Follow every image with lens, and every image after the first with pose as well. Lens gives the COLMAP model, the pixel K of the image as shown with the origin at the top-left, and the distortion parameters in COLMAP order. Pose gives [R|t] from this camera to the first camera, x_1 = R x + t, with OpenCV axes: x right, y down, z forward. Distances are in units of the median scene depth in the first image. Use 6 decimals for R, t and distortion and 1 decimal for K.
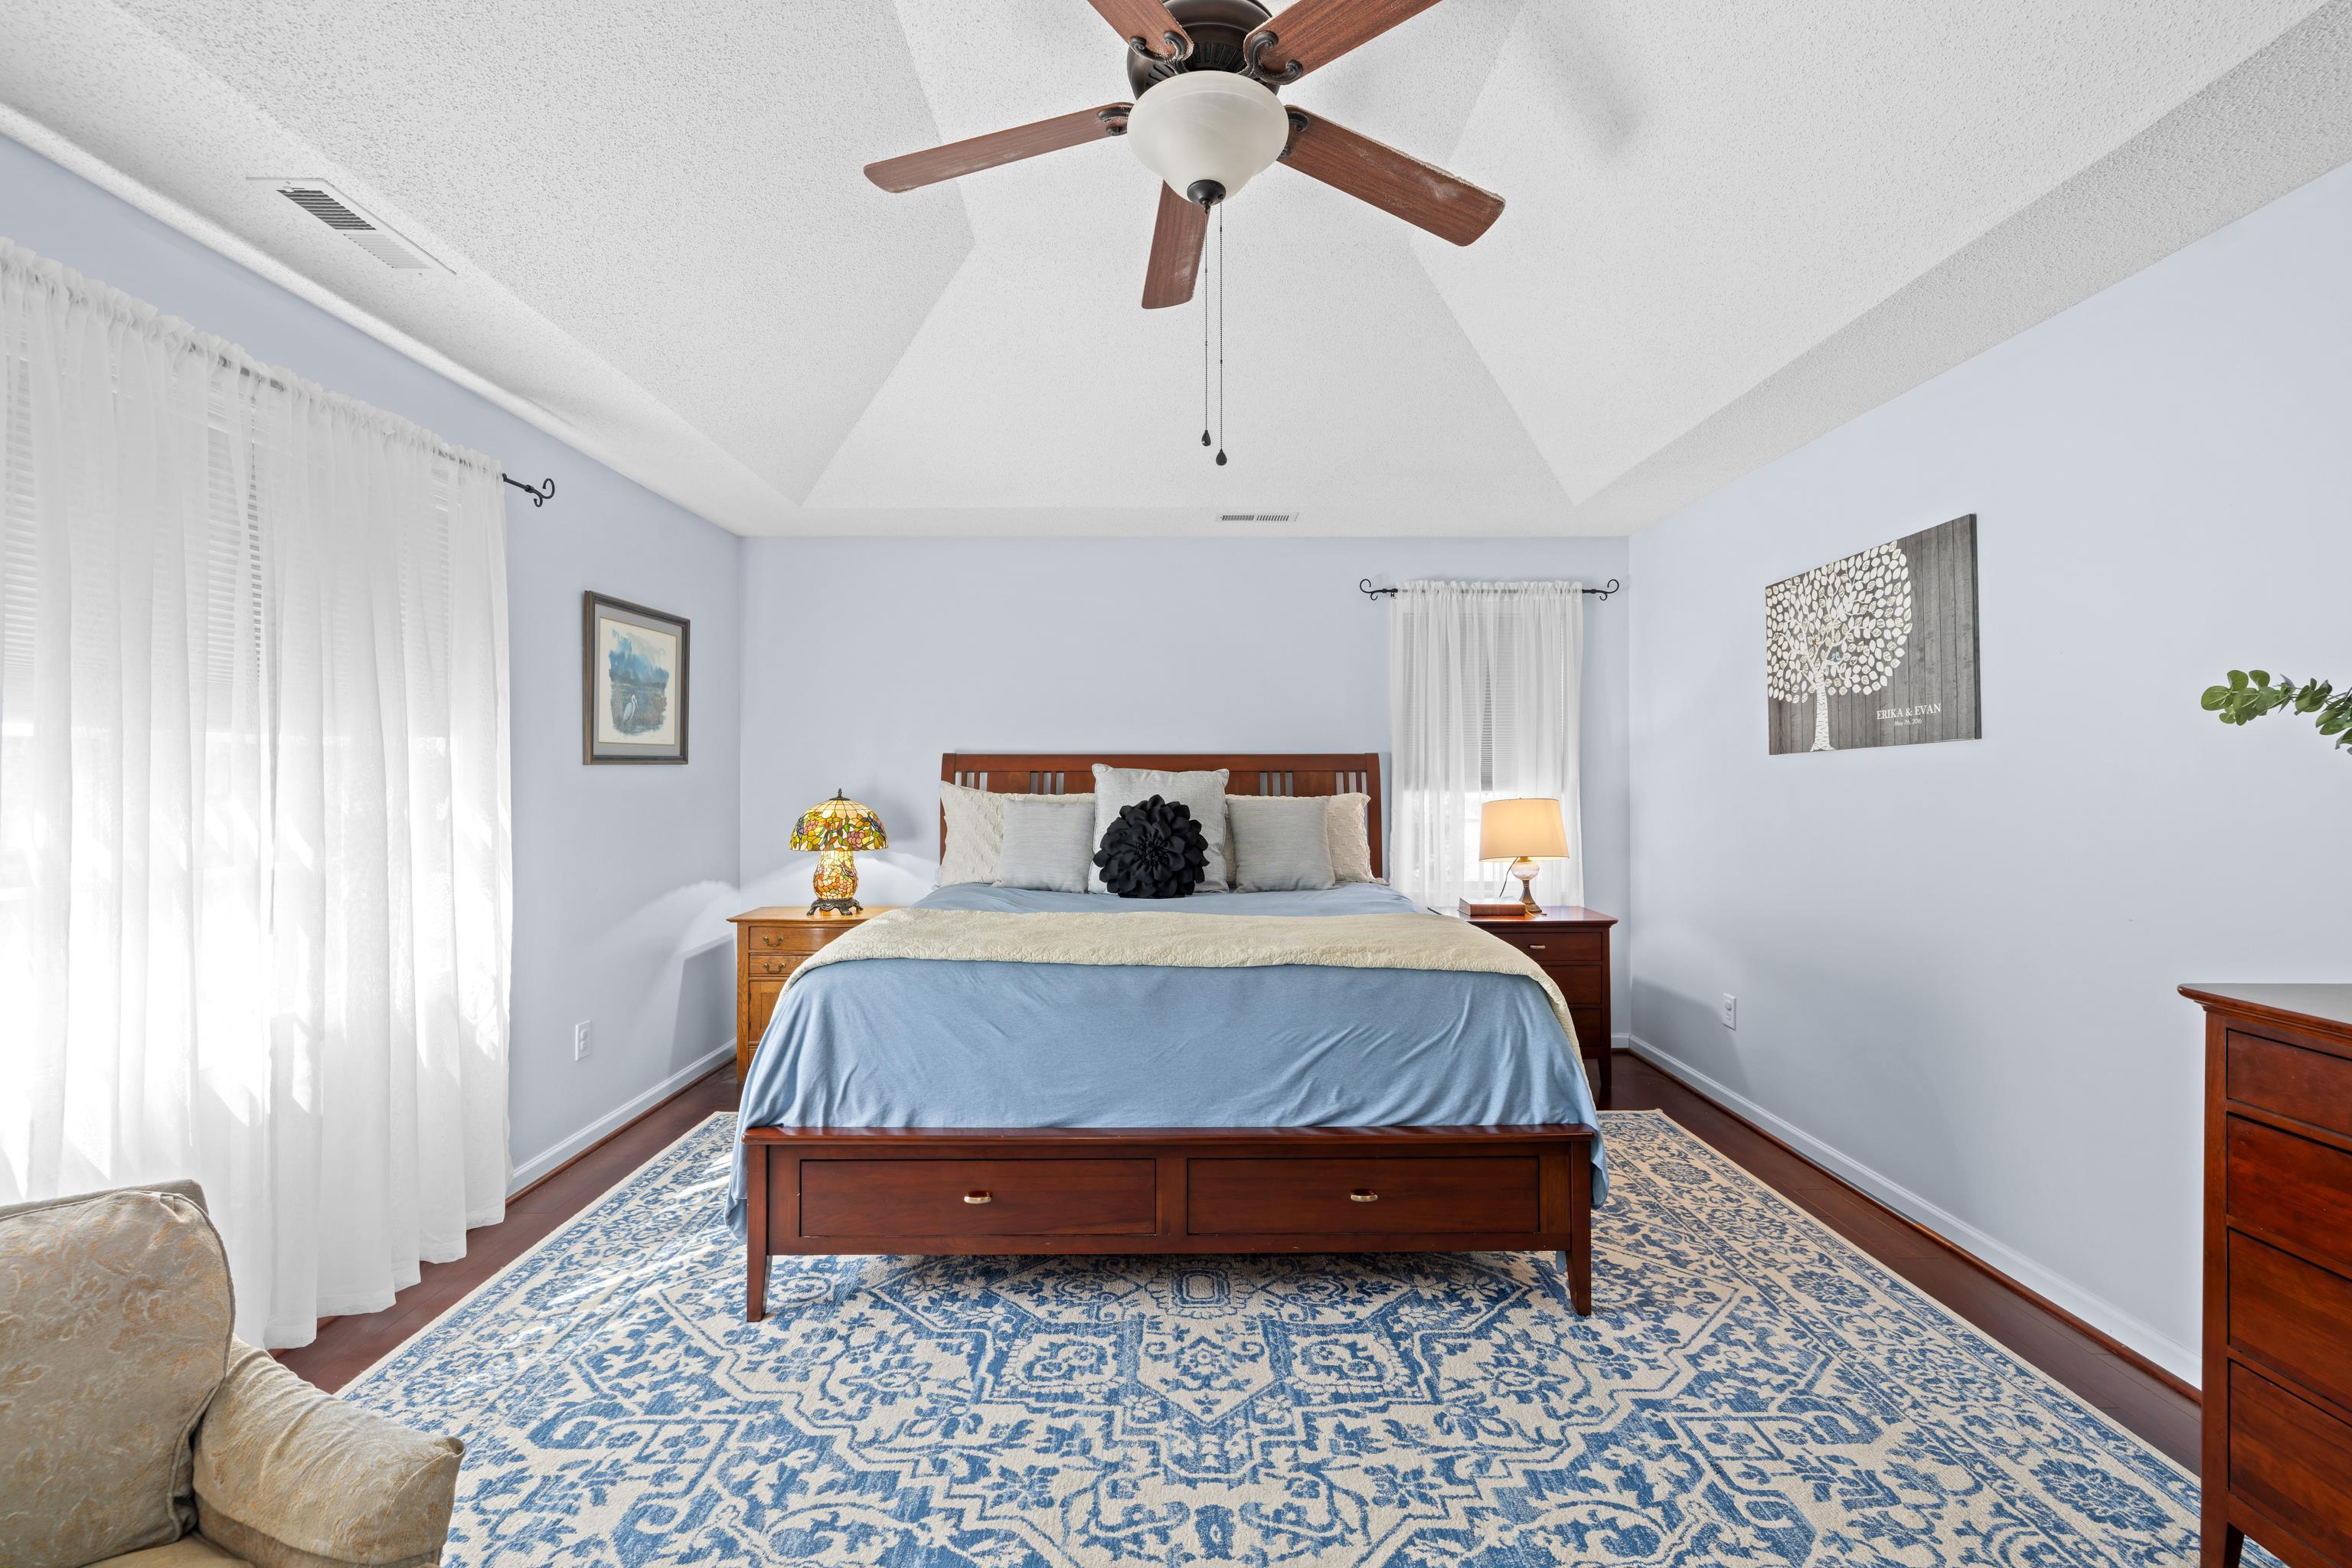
lens RADIAL K [[992.2, 0, 1173.6], [0, 992.2, 776.2], [0, 0, 1]] dist [0.000816, -0.000171]
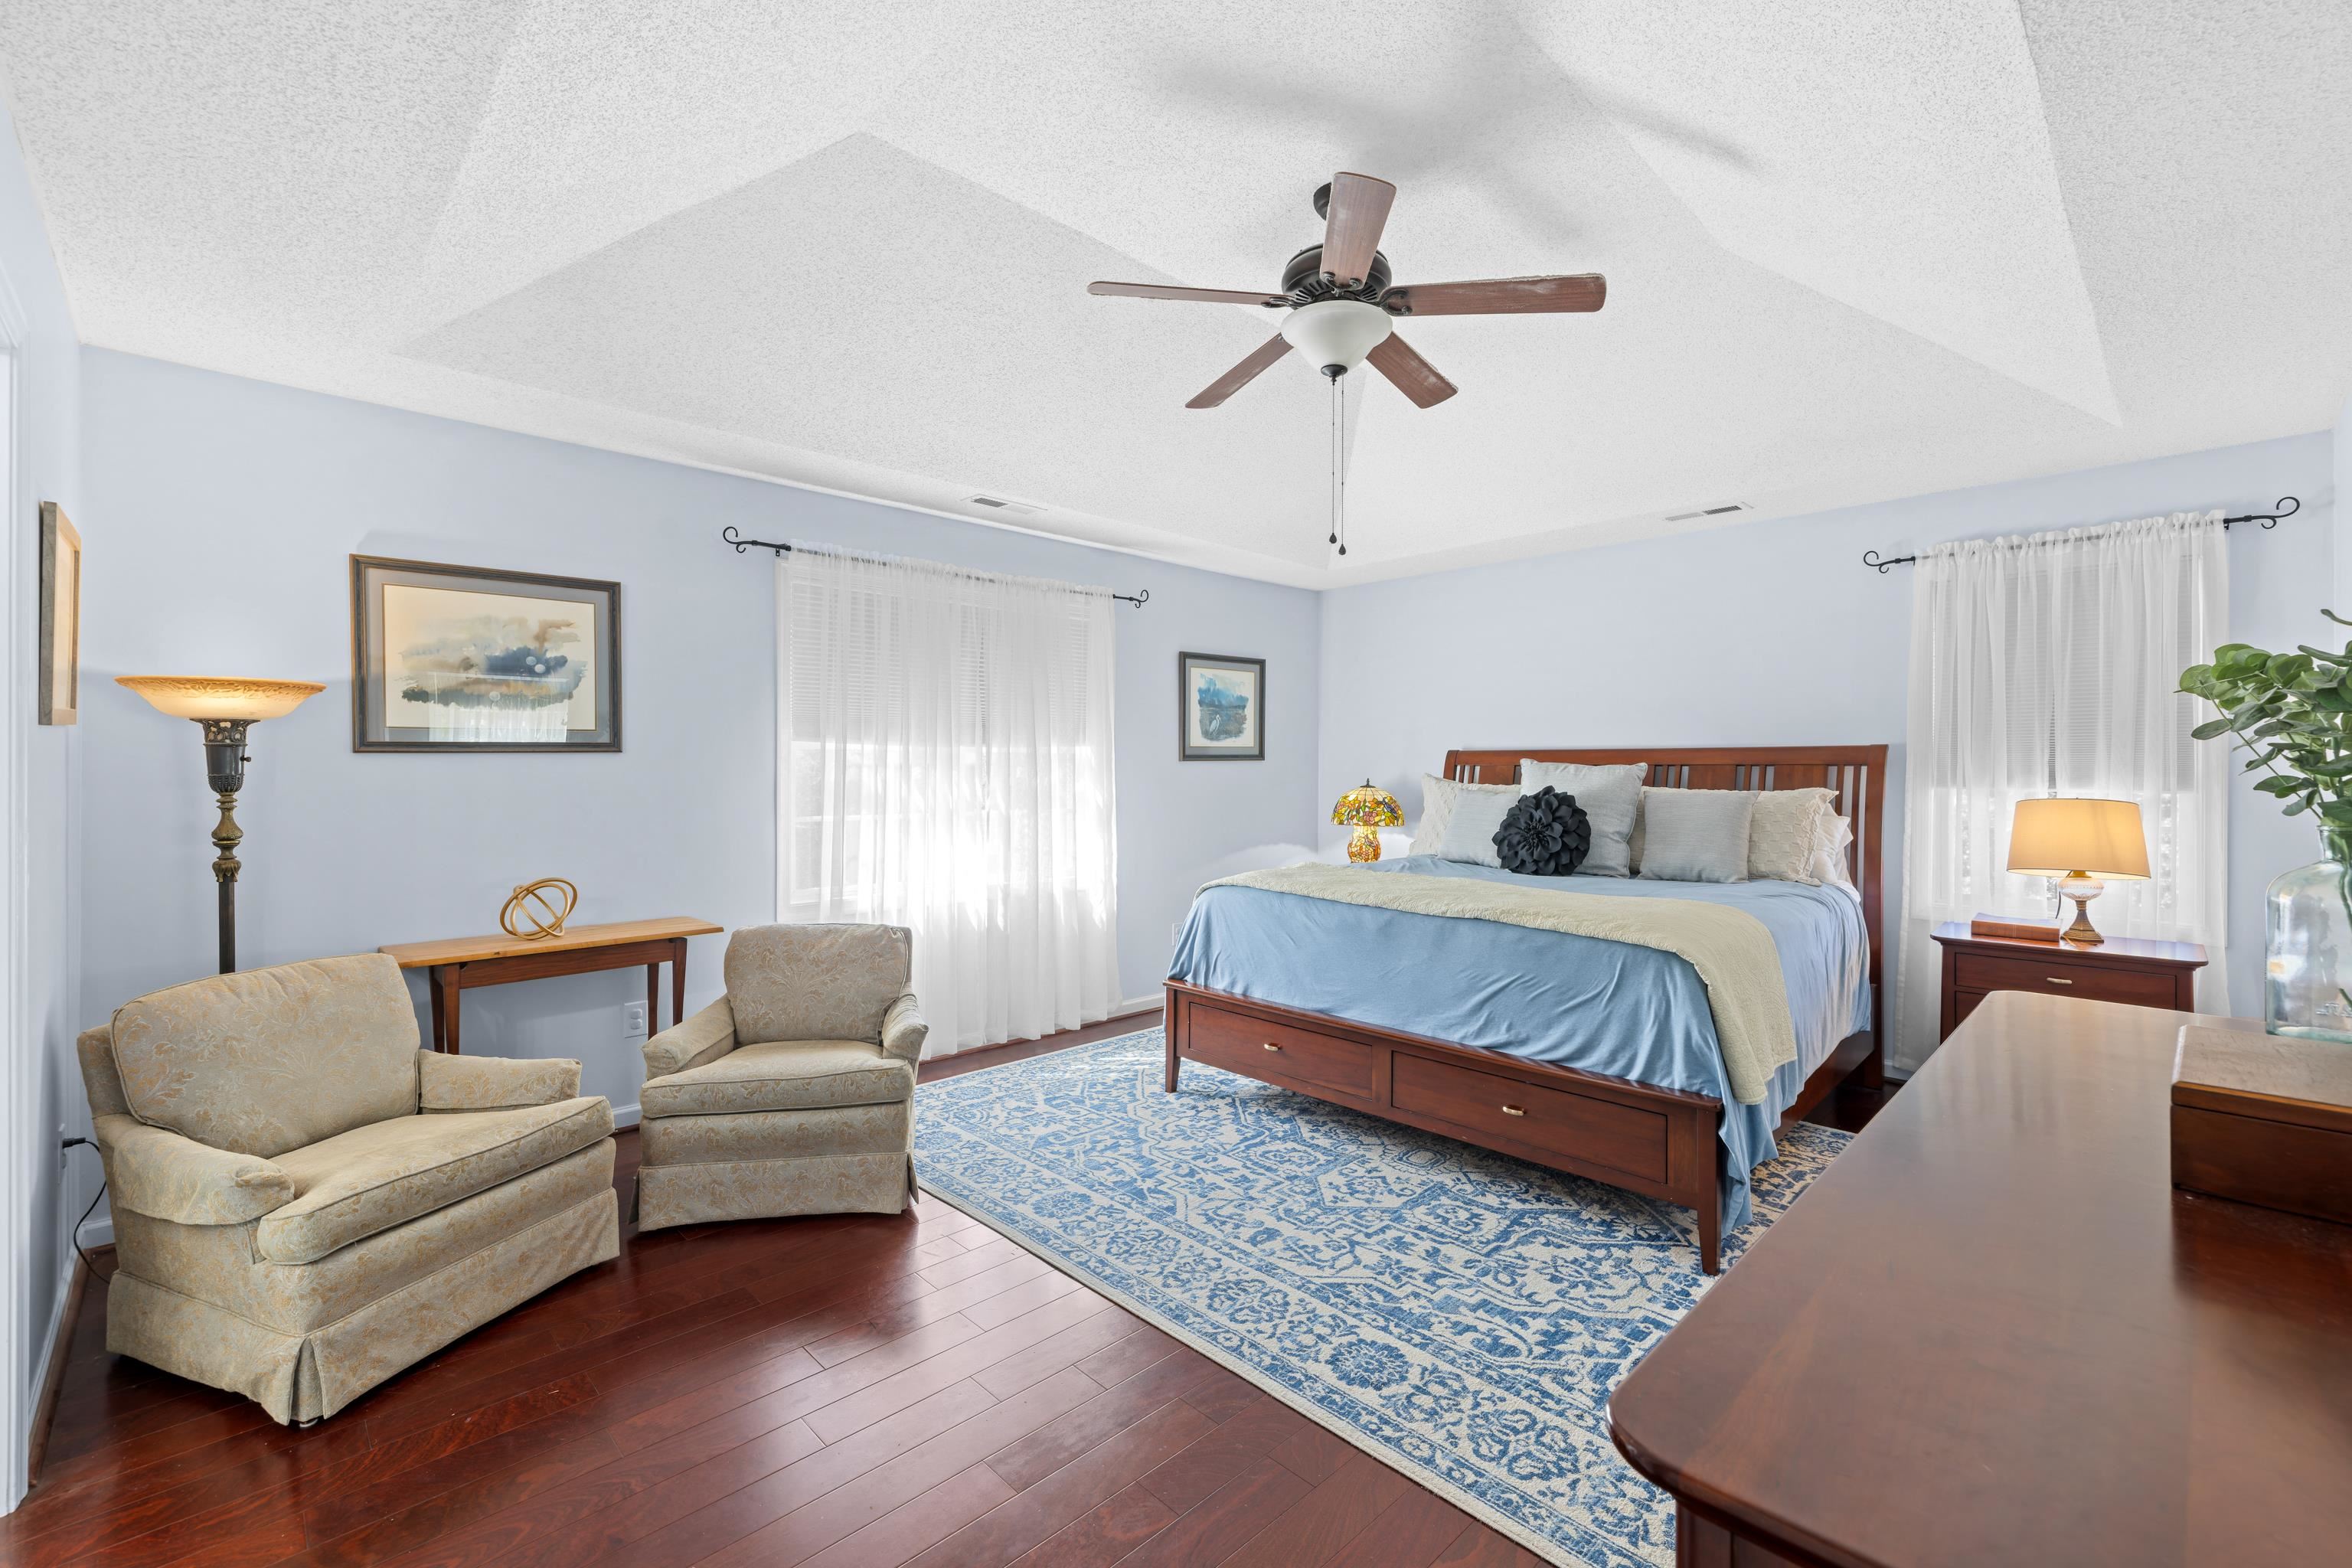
lens RADIAL K [[992.2, 0, 1167.1], [0, 992.2, 775.9], [0, 0, 1]] dist [0.000816, -0.000171]
pose [[0.690134, 0.007566, -0.723642, 0.764444], [-0.002983, 0.999967, 0.007611, 0.000055], [0.723675, -0.003094, 0.690134, -0.156036]]
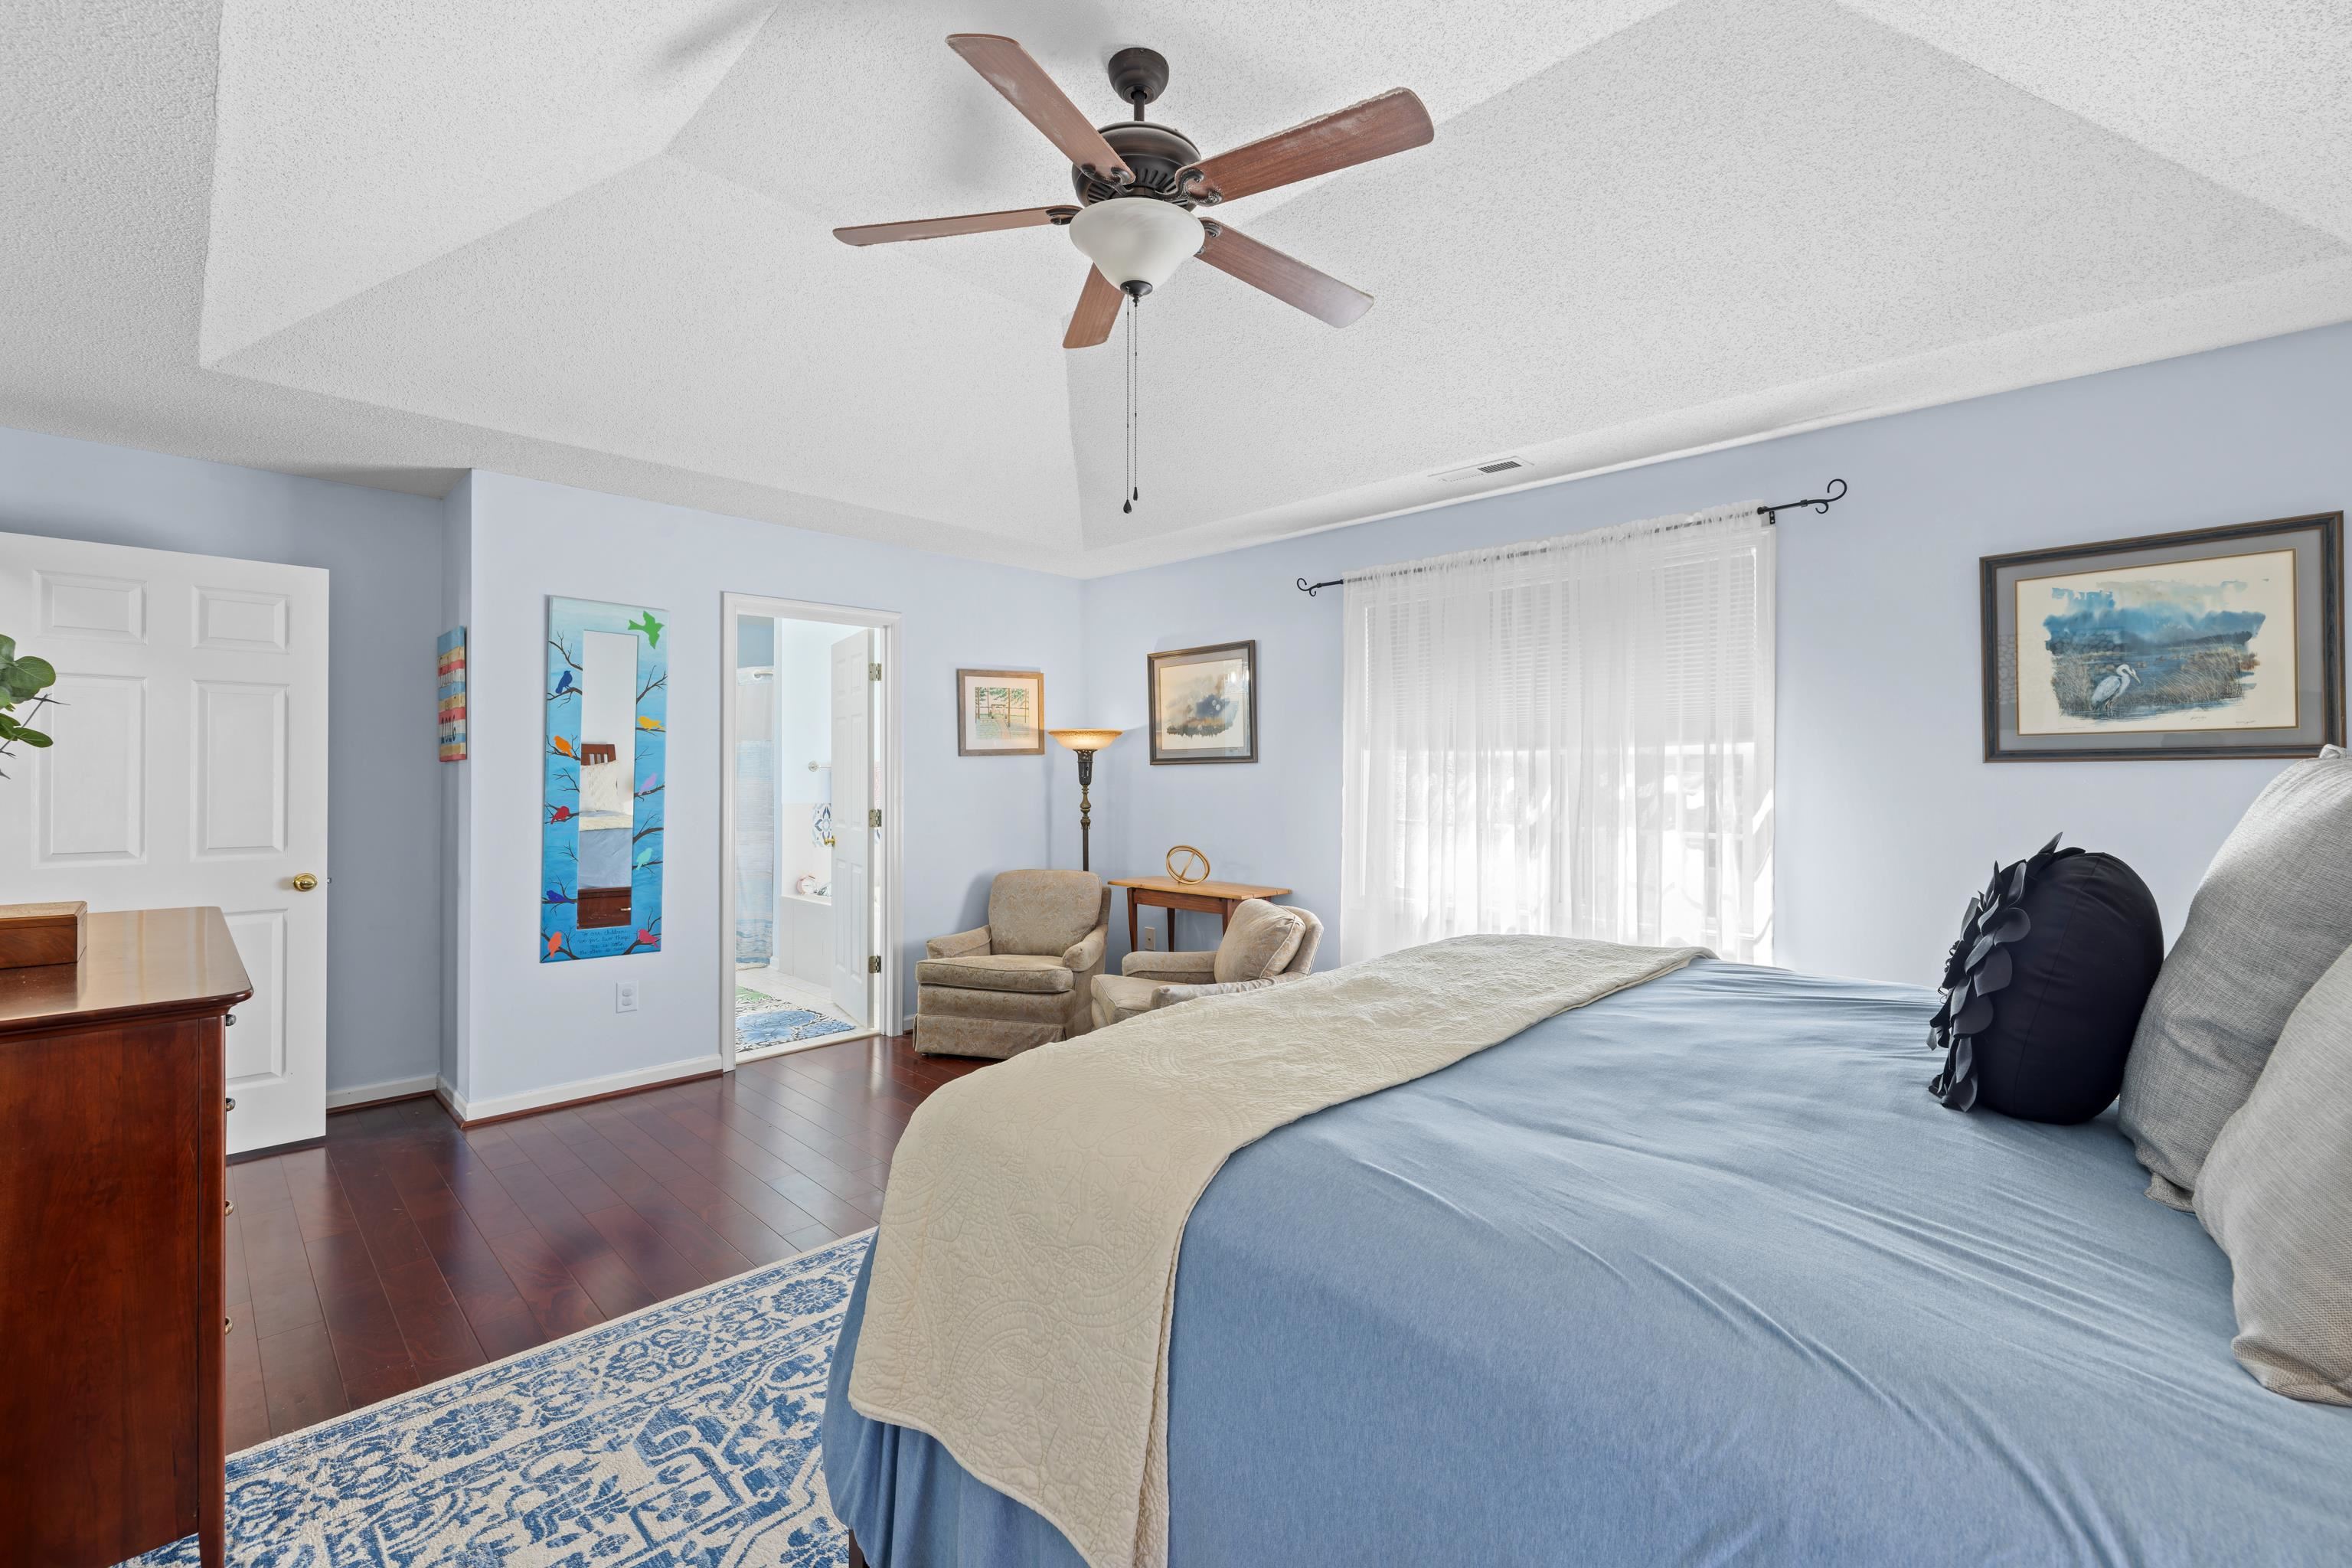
lens RADIAL K [[992.2, 0, 1176.2], [0, 992.2, 778.5], [0, 0, 1]] dist [0.000816, -0.000171]
pose [[-0.702633, 0.007035, -0.711518, 0.706431], [-0.000205, 0.999949, 0.010088, -0.008255], [0.711552, 0.007234, -0.702596, 1.558052]]
